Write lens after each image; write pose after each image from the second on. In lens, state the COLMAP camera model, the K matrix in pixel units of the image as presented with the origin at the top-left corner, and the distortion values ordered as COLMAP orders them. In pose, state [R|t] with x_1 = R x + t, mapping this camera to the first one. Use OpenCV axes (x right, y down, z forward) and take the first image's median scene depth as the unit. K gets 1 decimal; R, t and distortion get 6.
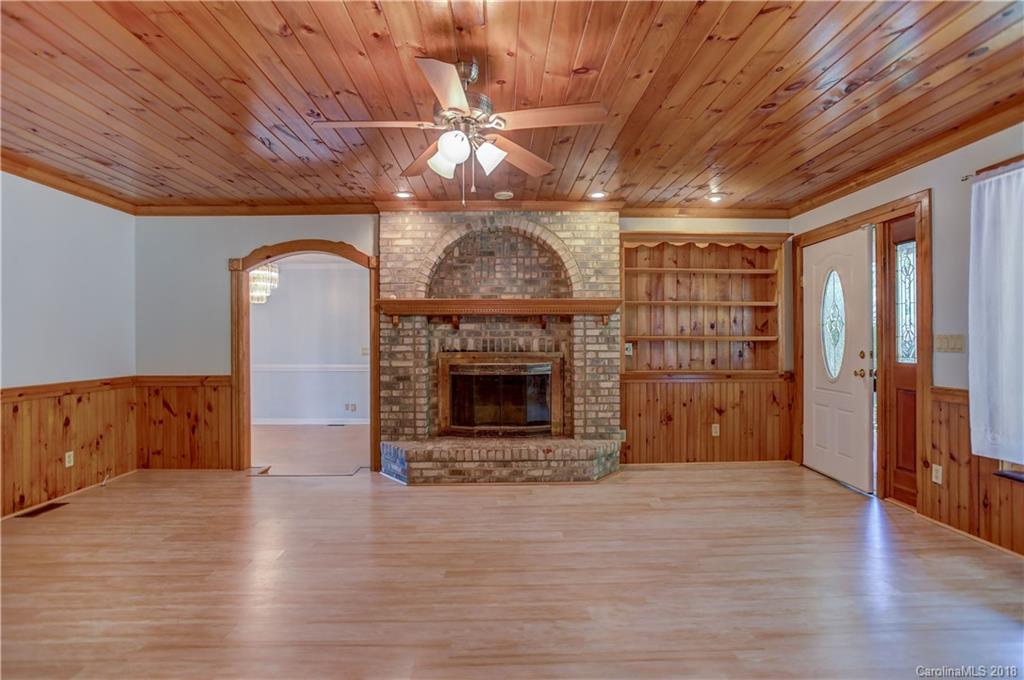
lens RADIAL K [[513.2, 0, 509.9], [0, 513.2, 340.0], [0, 0, 1]] dist [-0.046624, 0.016841]
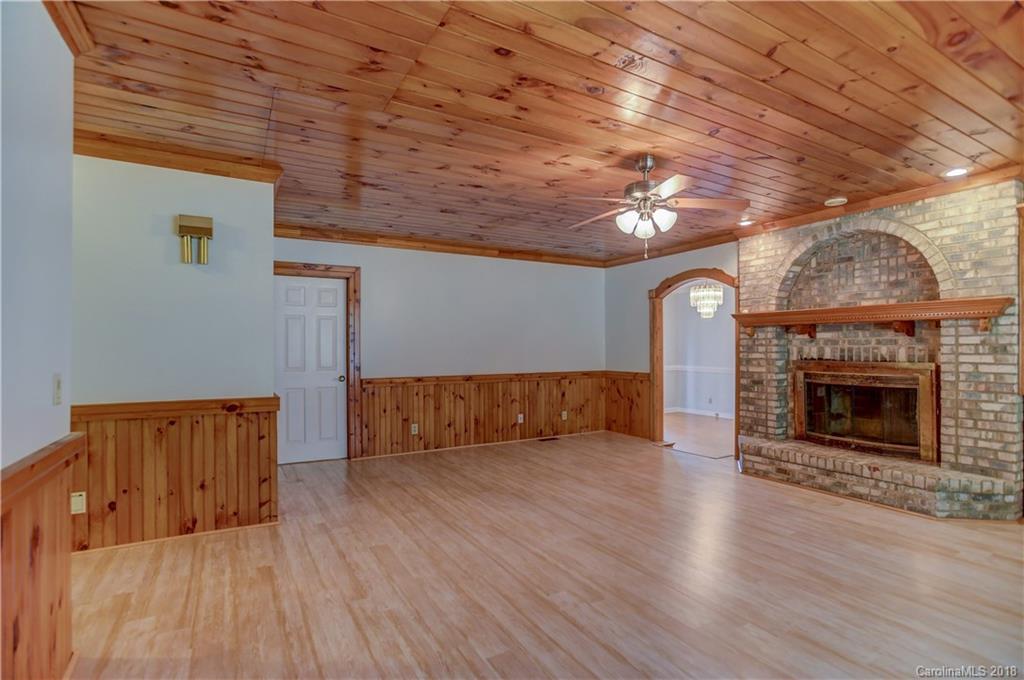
lens RADIAL K [[504.6, 0, 514.1], [0, 504.6, 348.0], [0, 0, 1]] dist [-0.005126, 0.003841]
pose [[0.482235, 0.003503, -0.876035, 0.509988], [0.000396, 0.999991, 0.004216, -0.006027], [0.876042, -0.002380, 0.482229, -0.009954]]
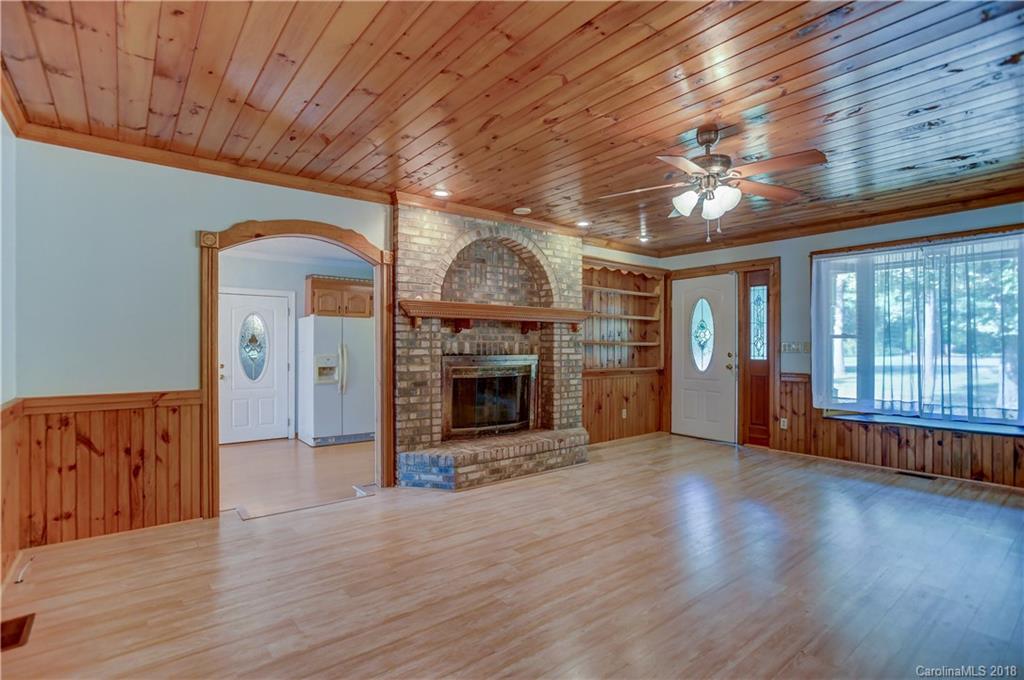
lens RADIAL K [[513.2, 0, 514.6], [0, 513.2, 342.7], [0, 0, 1]] dist [-0.046624, 0.016841]
pose [[0.784373, 0.007338, 0.620247, -0.660773], [-0.004226, 0.999970, -0.006486, 0.004283], [-0.620276, 0.002466, 0.784380, 0.147480]]
